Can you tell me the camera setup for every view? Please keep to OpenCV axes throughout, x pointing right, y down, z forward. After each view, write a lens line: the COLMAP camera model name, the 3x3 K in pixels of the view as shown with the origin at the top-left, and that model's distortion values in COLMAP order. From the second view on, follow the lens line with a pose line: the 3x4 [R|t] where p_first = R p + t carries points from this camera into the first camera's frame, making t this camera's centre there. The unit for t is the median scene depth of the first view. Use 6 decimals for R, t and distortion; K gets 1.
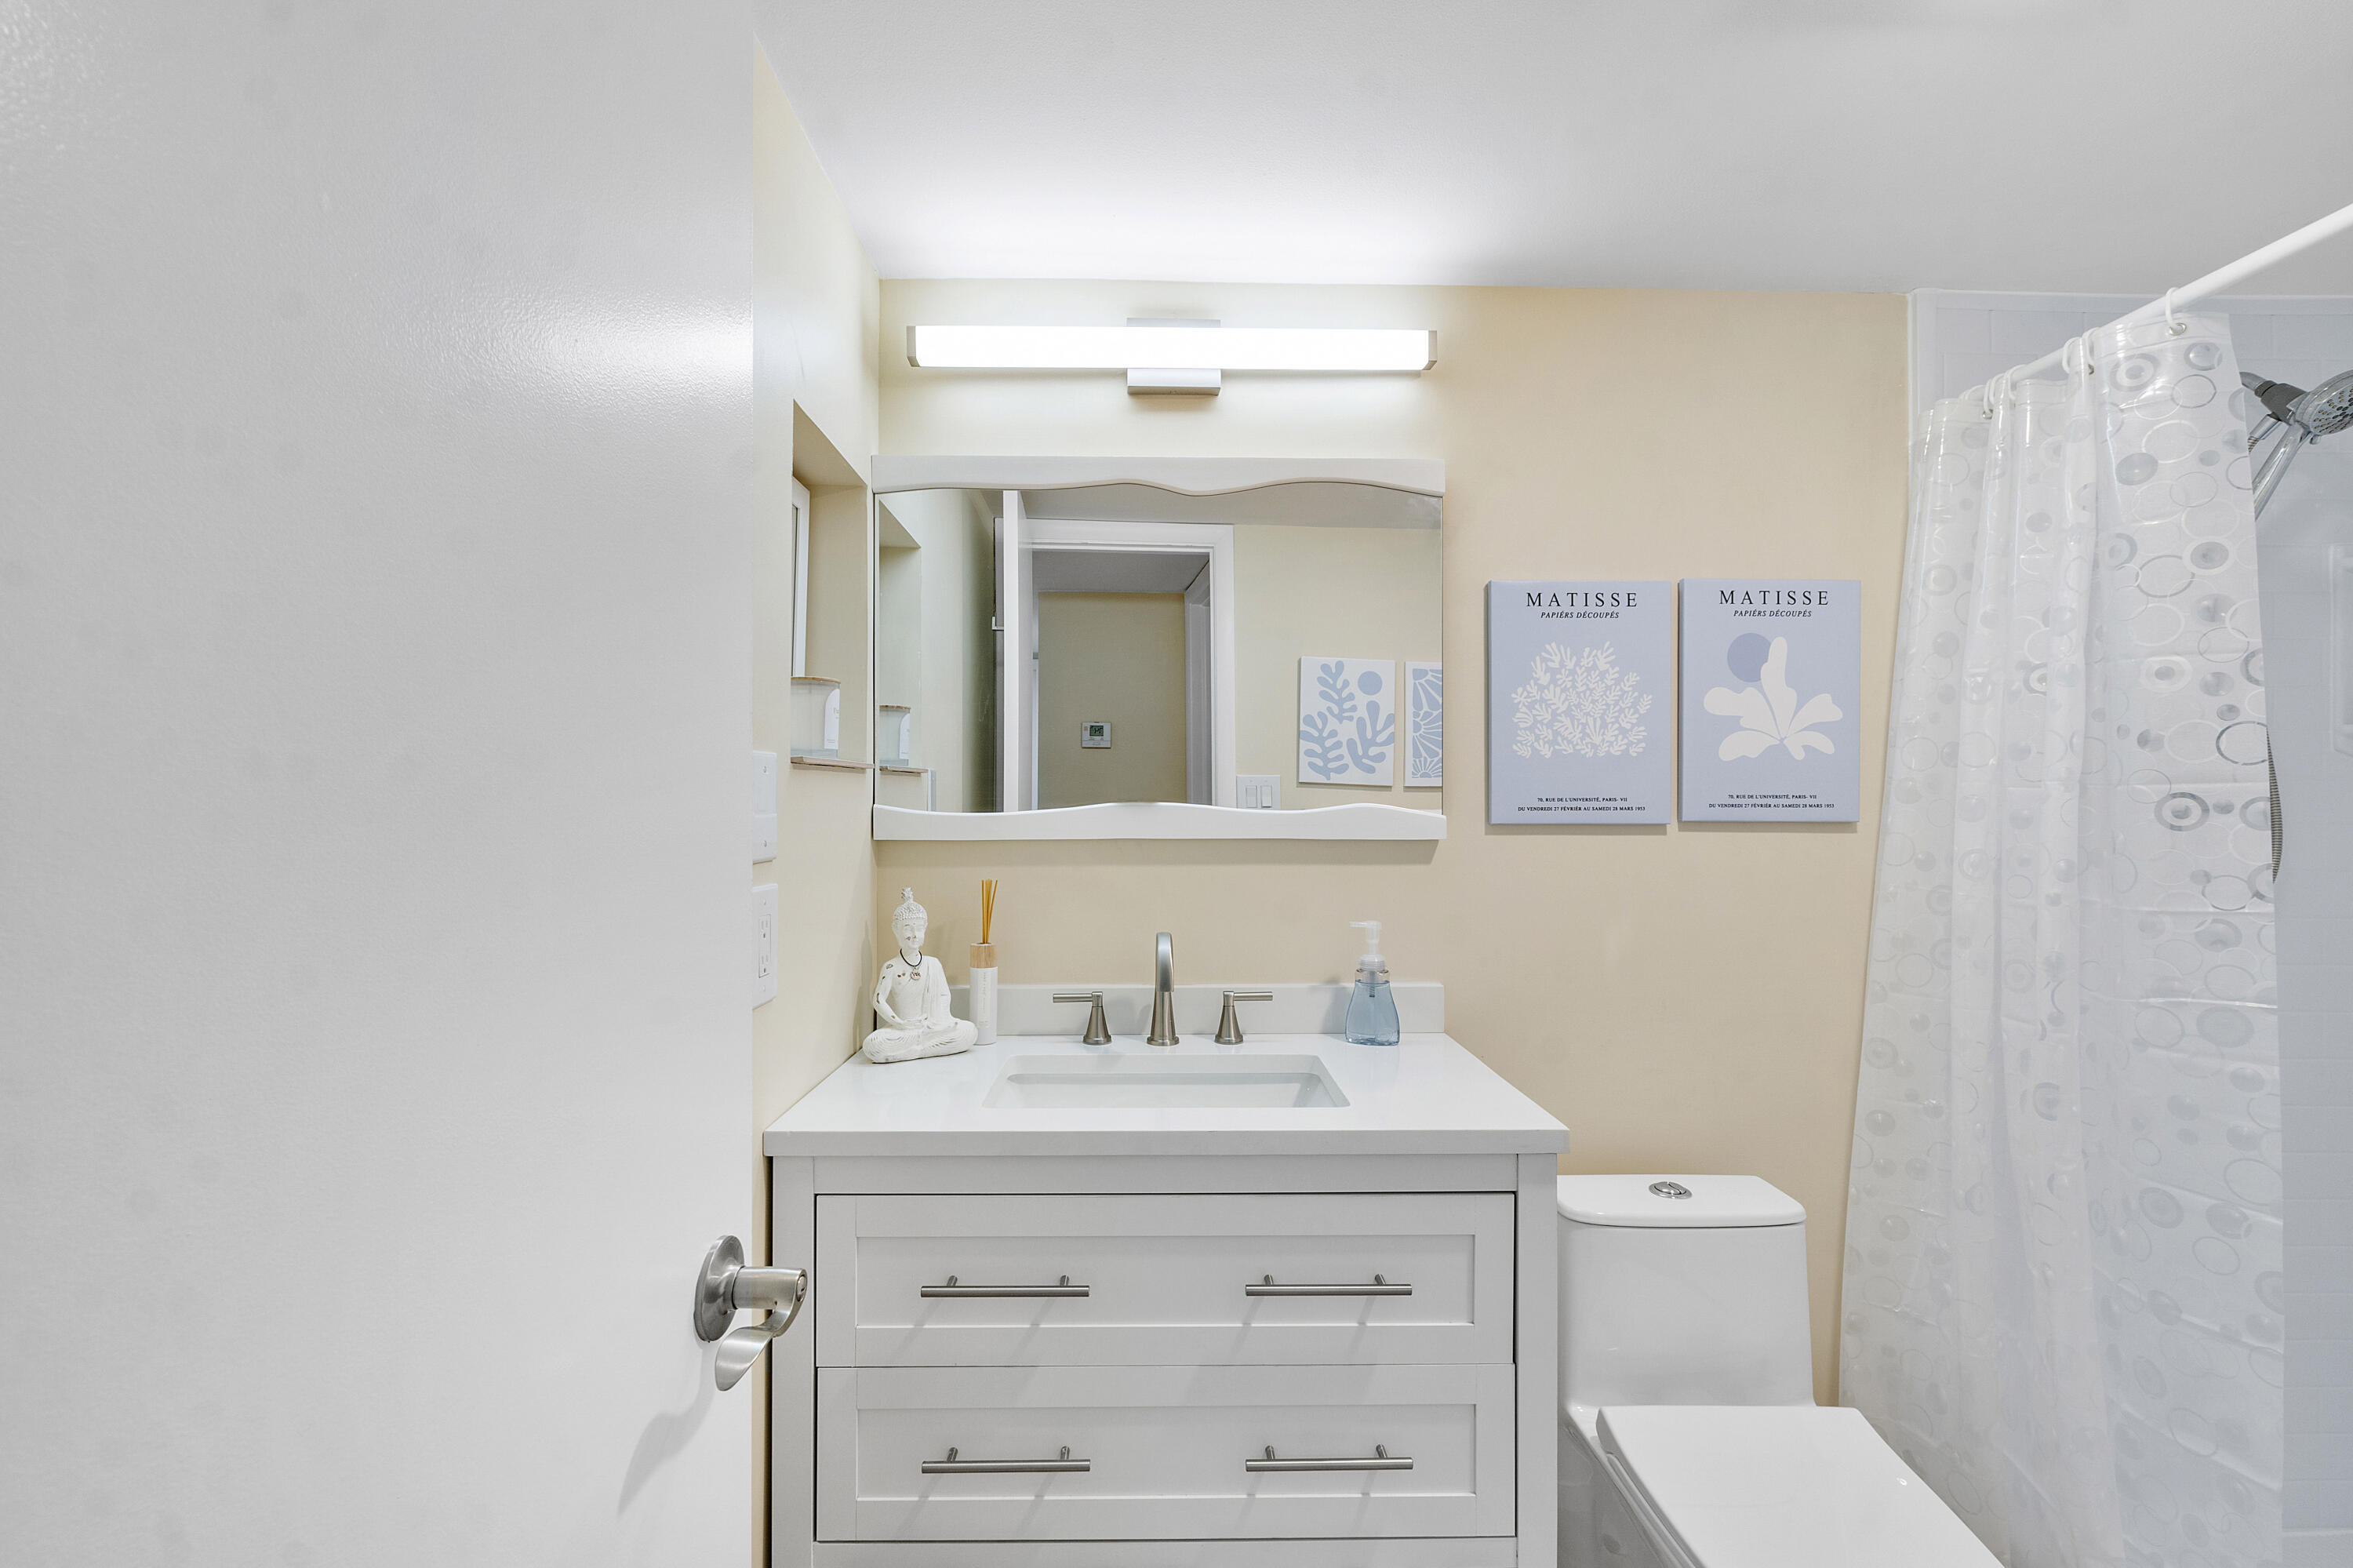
lens RADIAL K [[998.0, 0, 1149.1], [0, 998.0, 785.8], [0, 0, 1]] dist [-0.006771, -0.000503]
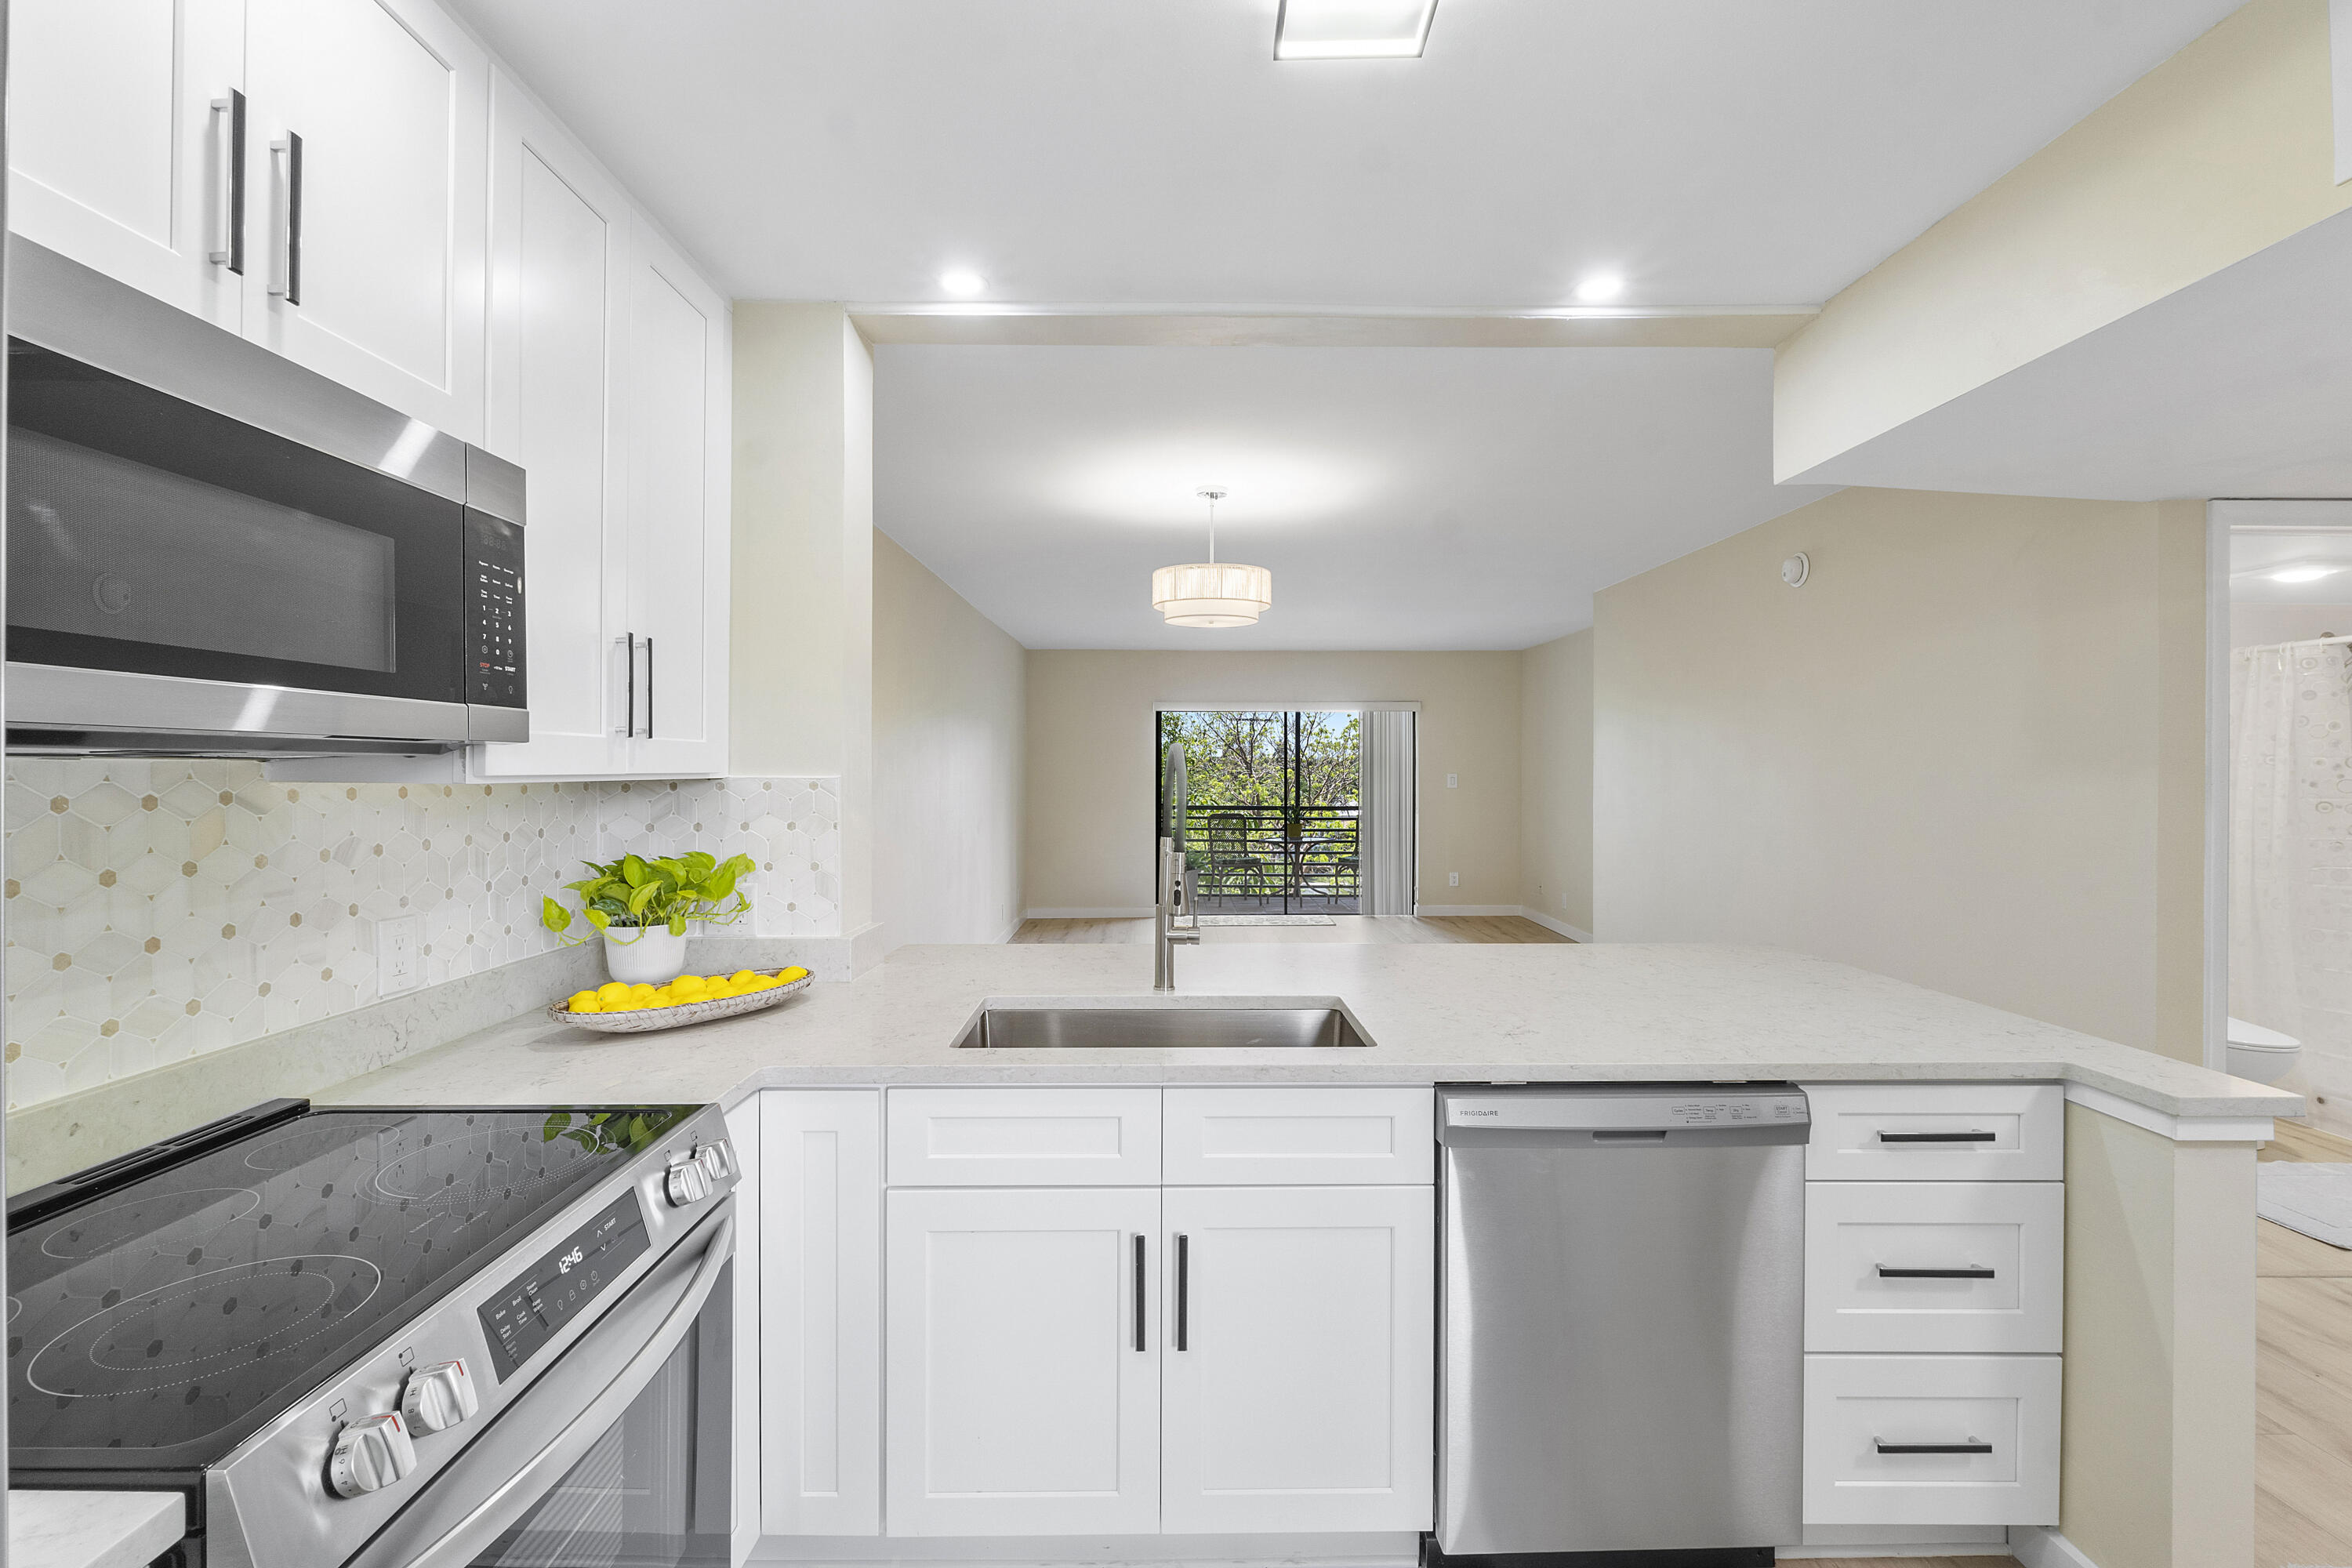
lens RADIAL K [[997.6, 0, 1174.0], [0, 997.6, 767.7], [0, 0, 1]] dist [-0.006771, -0.000503]
pose [[0.999966, 0.002735, -0.007764, -2.024977], [-0.002674, 0.999966, 0.007858, -0.089624], [0.007786, -0.007837, 0.999939, -1.694375]]
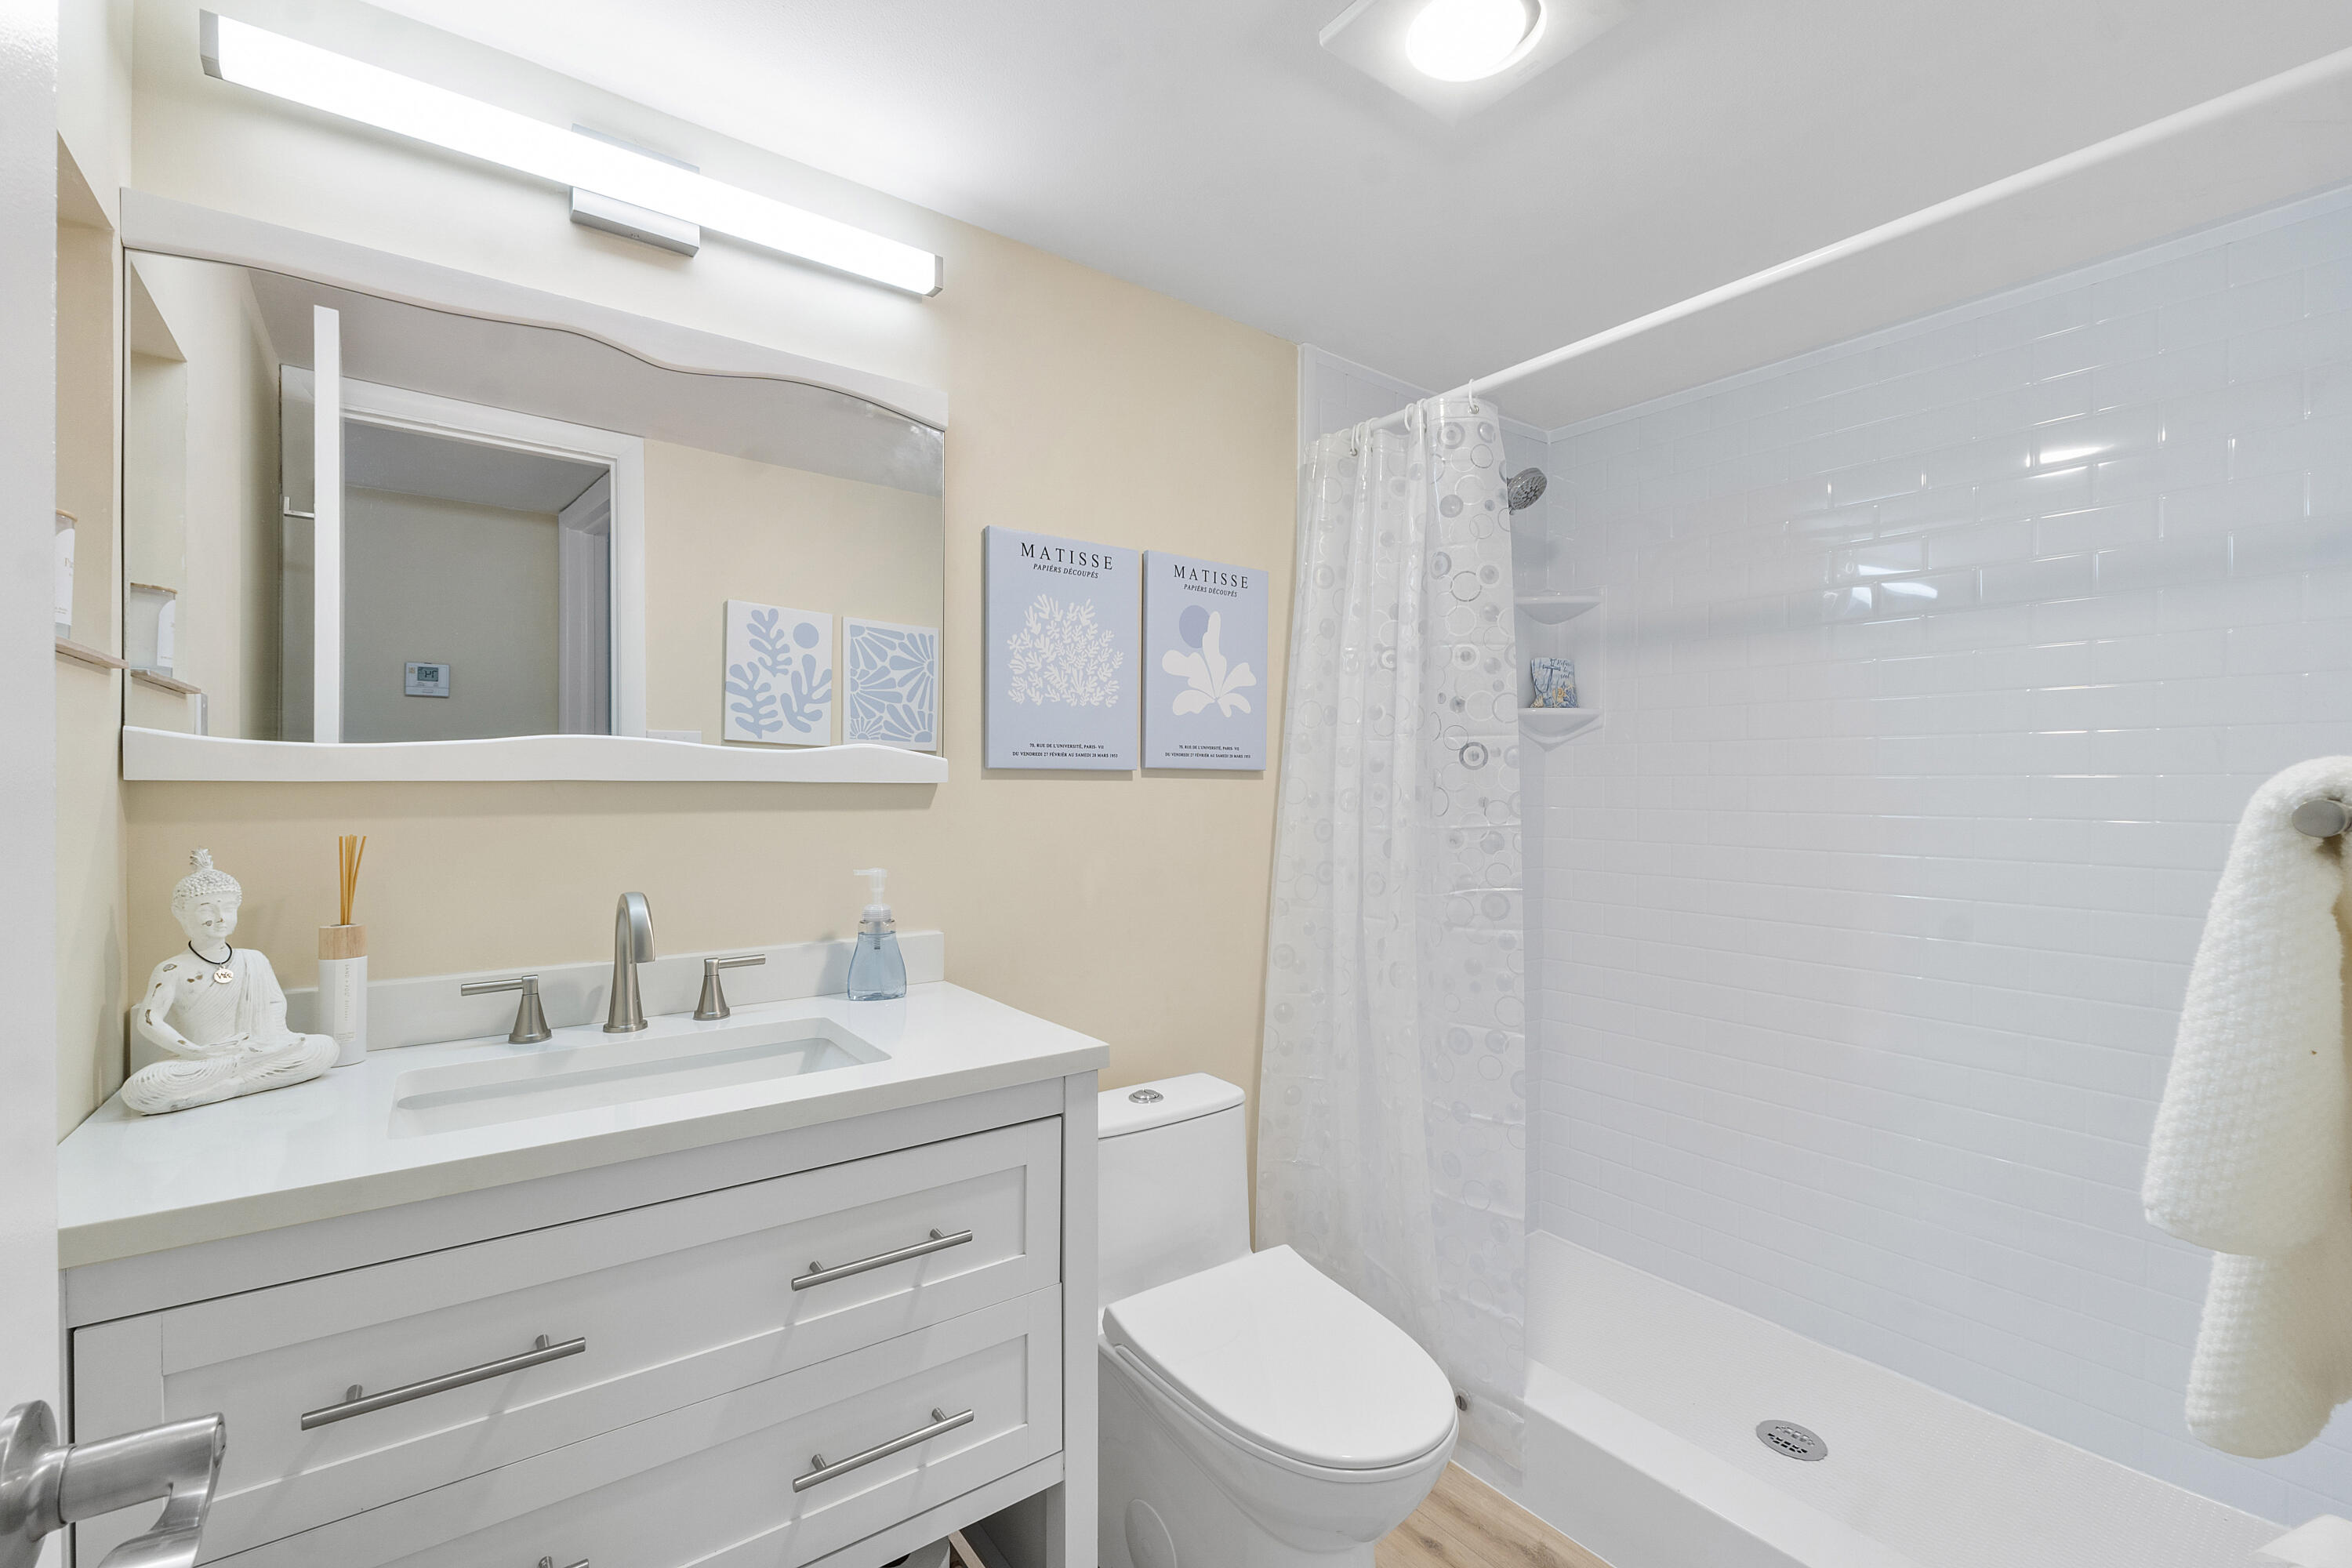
lens RADIAL K [[997.6, 0, 1159.5], [0, 997.6, 781.3], [0, 0, 1]] dist [-0.006771, -0.000503]
pose [[0.813845, 0.004911, 0.581061, -0.105848], [-0.012344, 0.999885, 0.008839, 0.043064], [-0.580950, -0.014366, 0.813812, 0.087944]]
